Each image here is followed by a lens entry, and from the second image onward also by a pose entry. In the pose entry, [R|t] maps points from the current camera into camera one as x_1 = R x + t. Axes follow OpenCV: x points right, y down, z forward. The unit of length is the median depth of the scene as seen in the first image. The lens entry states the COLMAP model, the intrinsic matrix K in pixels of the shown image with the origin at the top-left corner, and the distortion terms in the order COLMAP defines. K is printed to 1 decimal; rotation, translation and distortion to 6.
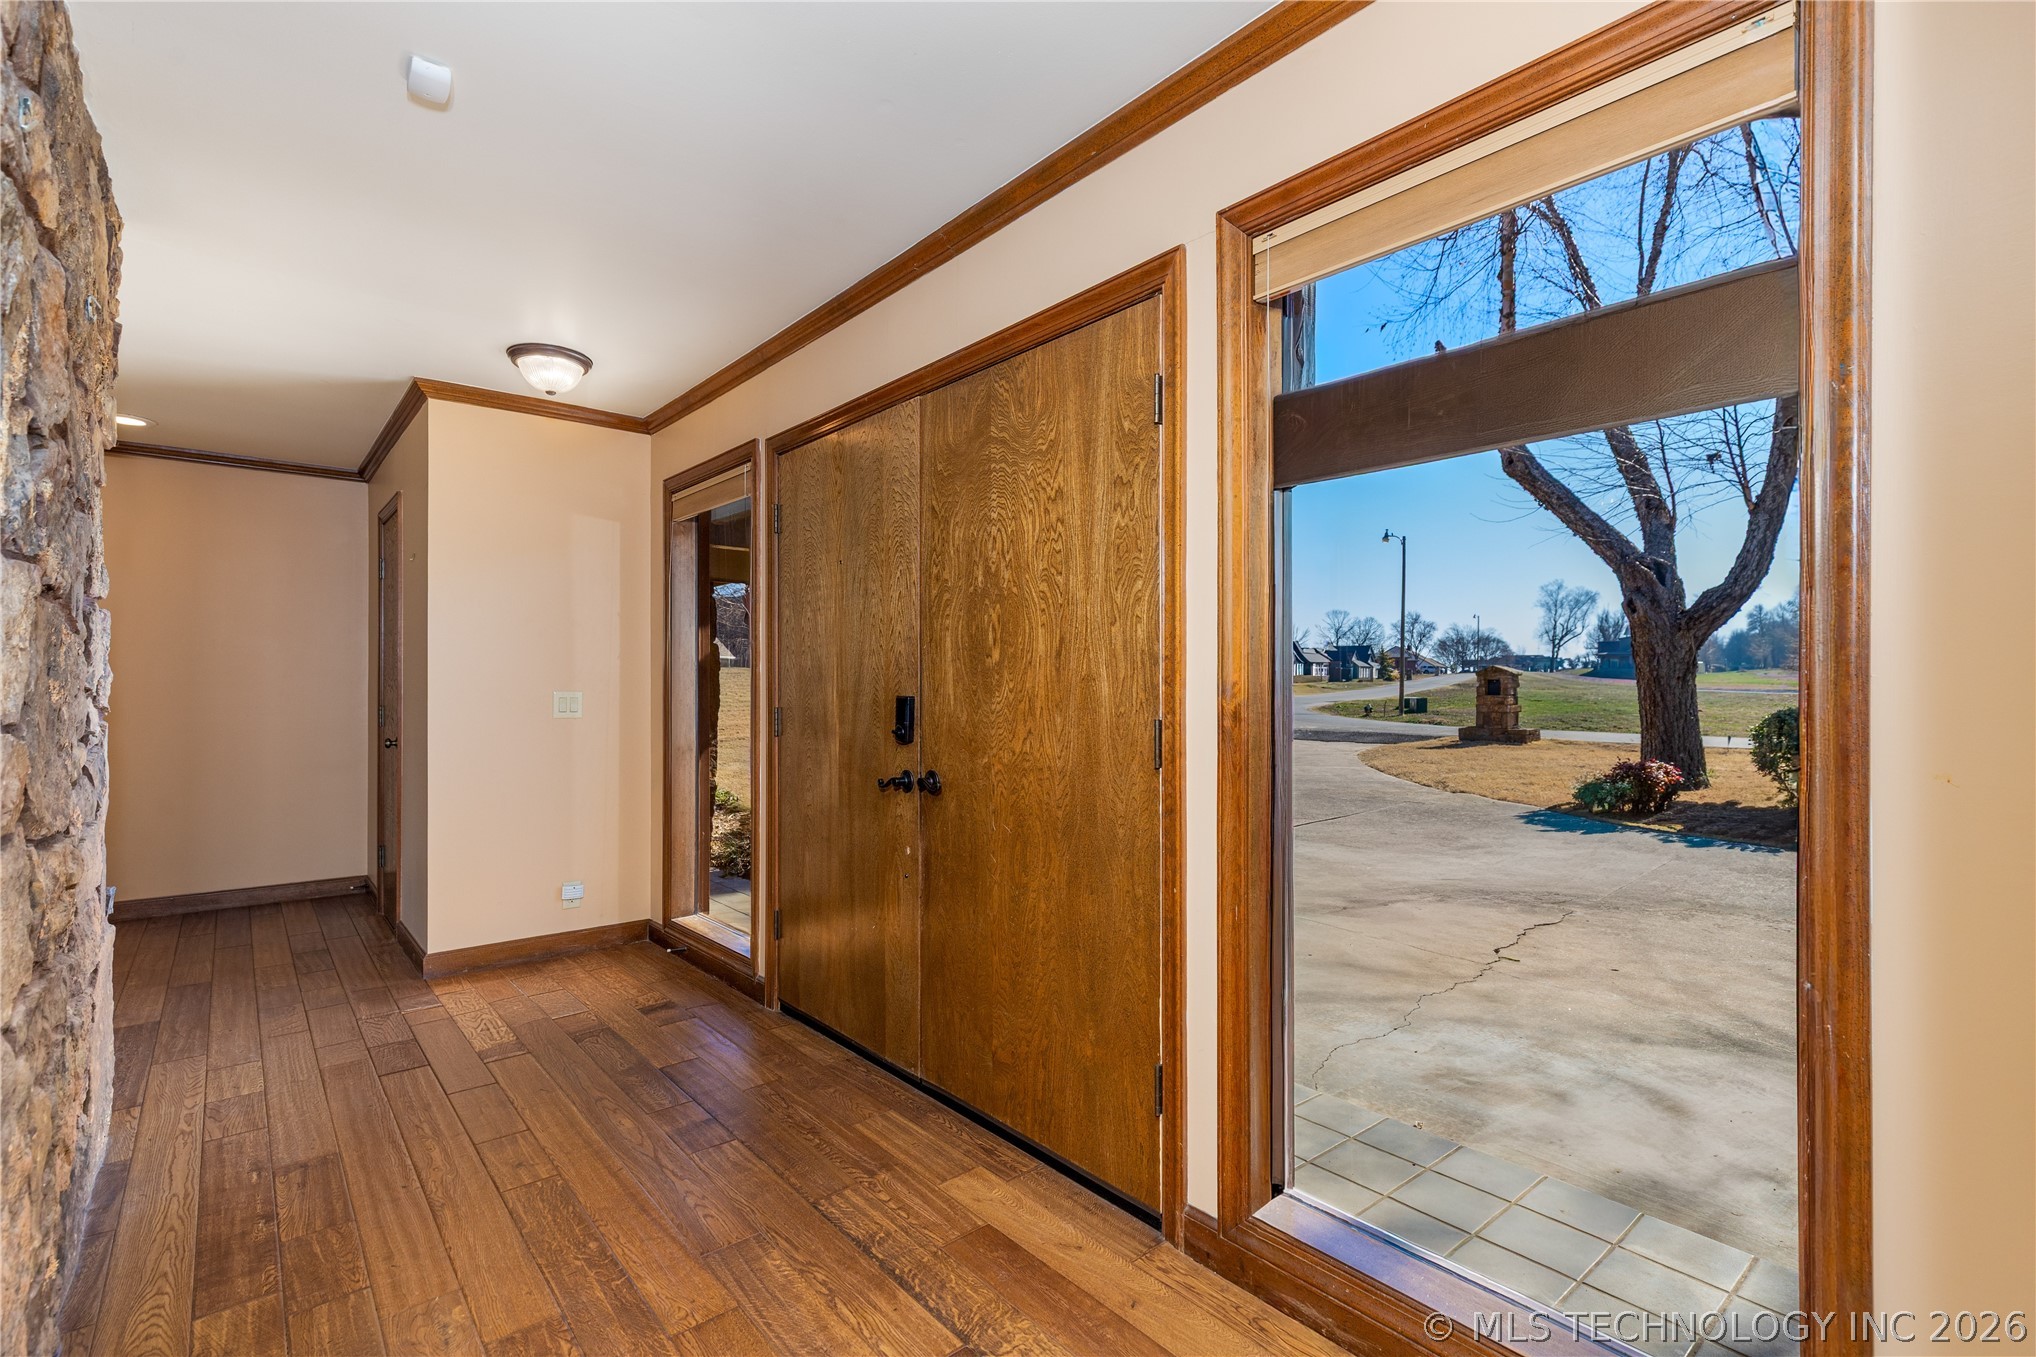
lens RADIAL K [[936.3, 0, 1018.1], [0, 936.3, 675.4], [0, 0, 1]] dist [0.005328, -0.001085]
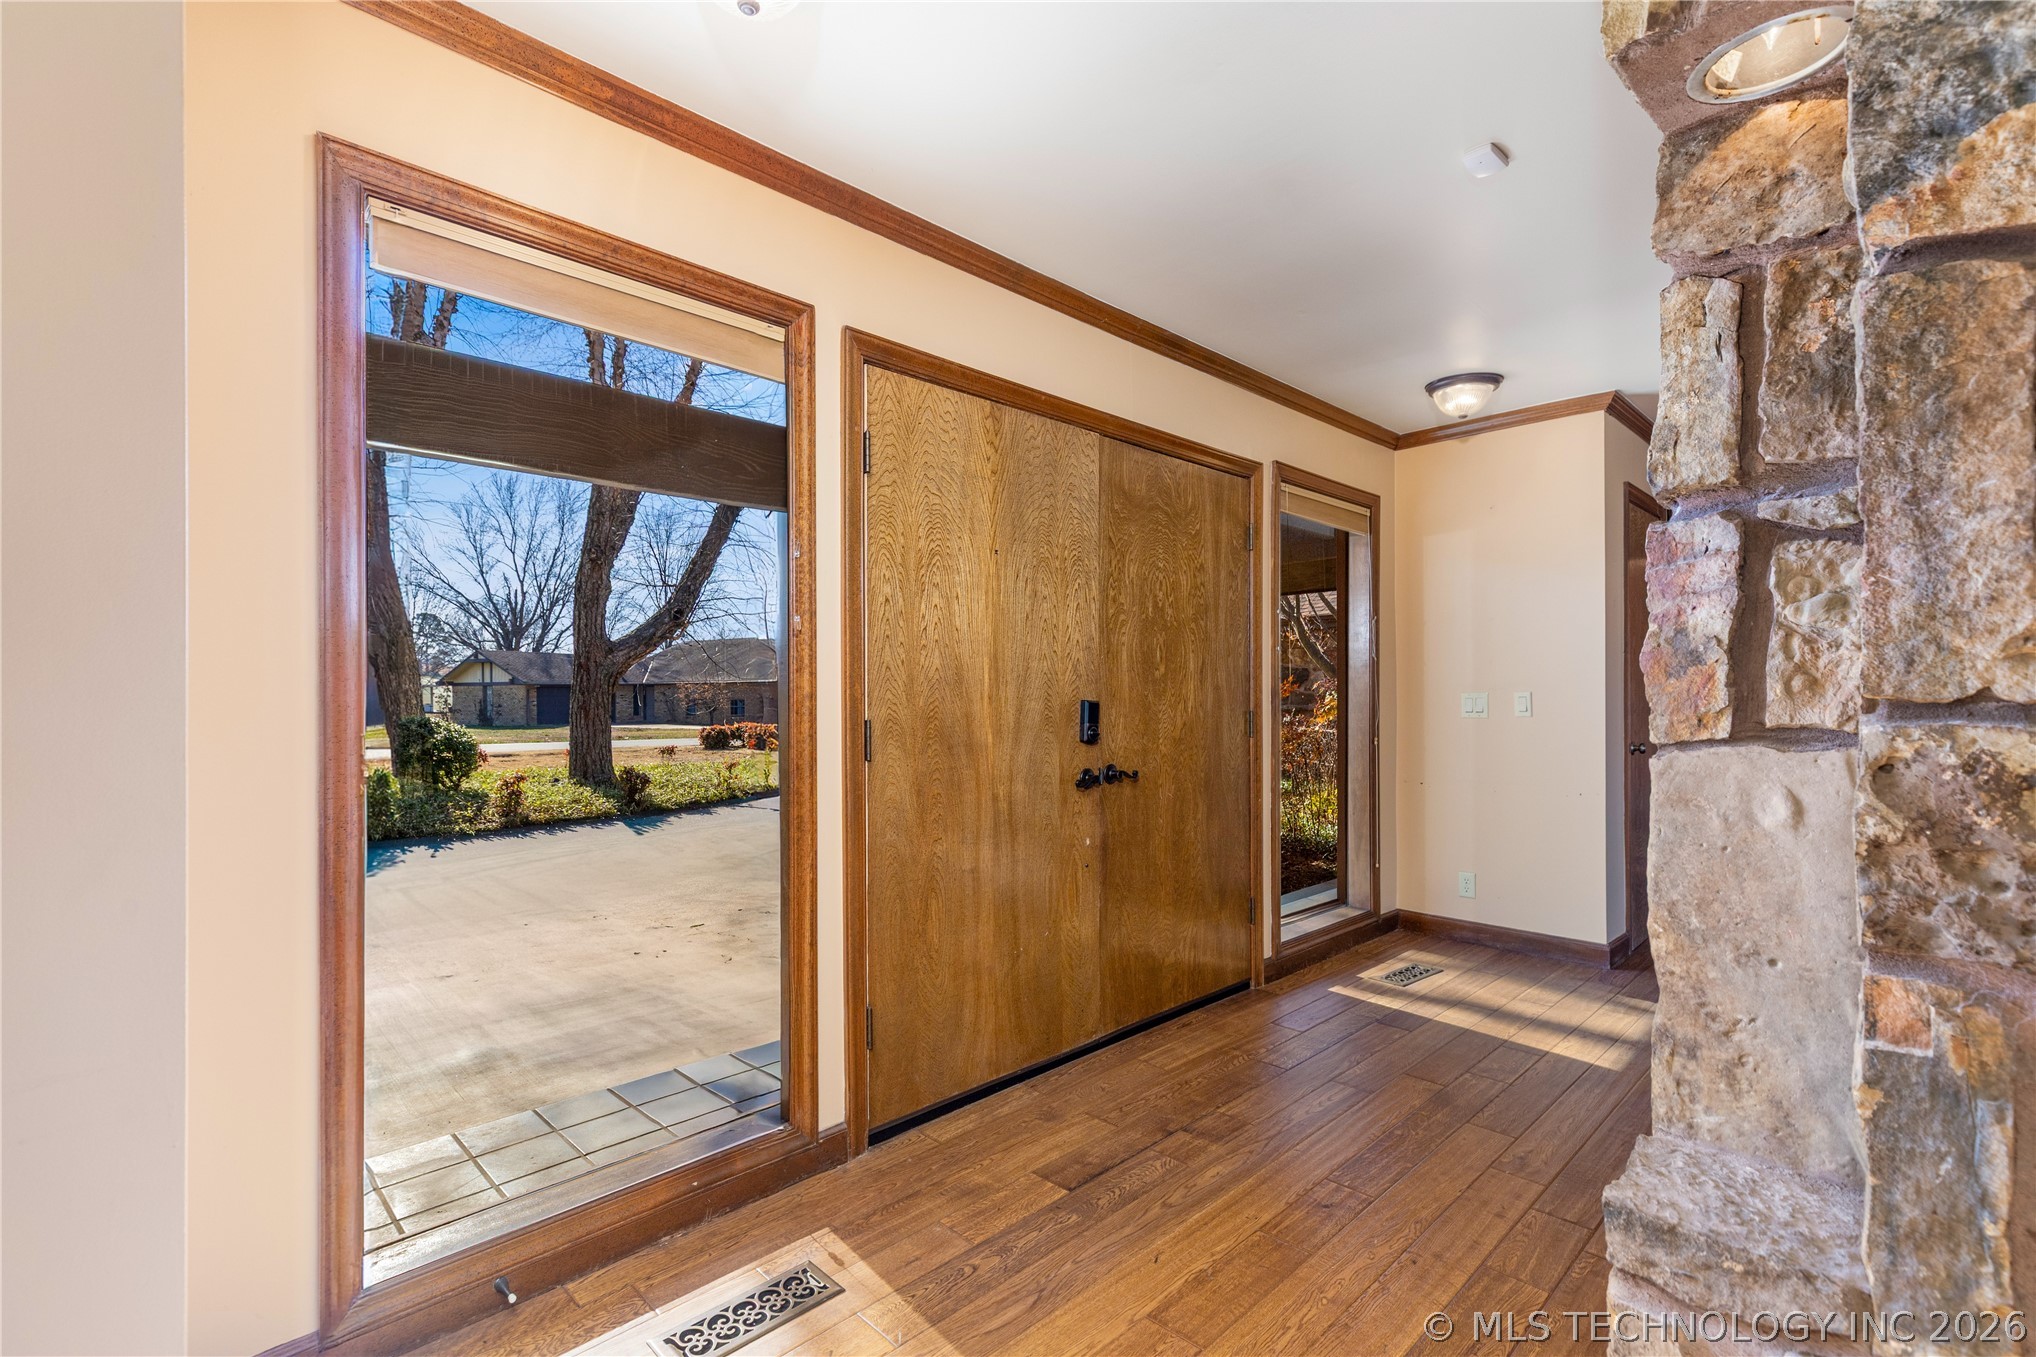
lens RADIAL K [[936.3, 0, 1018.1], [0, 936.3, 700.1], [0, 0, 1]] dist [0.005328, -0.001085]
pose [[-0.080474, 0.003618, 0.996750, -1.263667], [-0.005119, 0.999979, -0.004043, 0.027625], [-0.996744, -0.005428, -0.080453, 1.227623]]
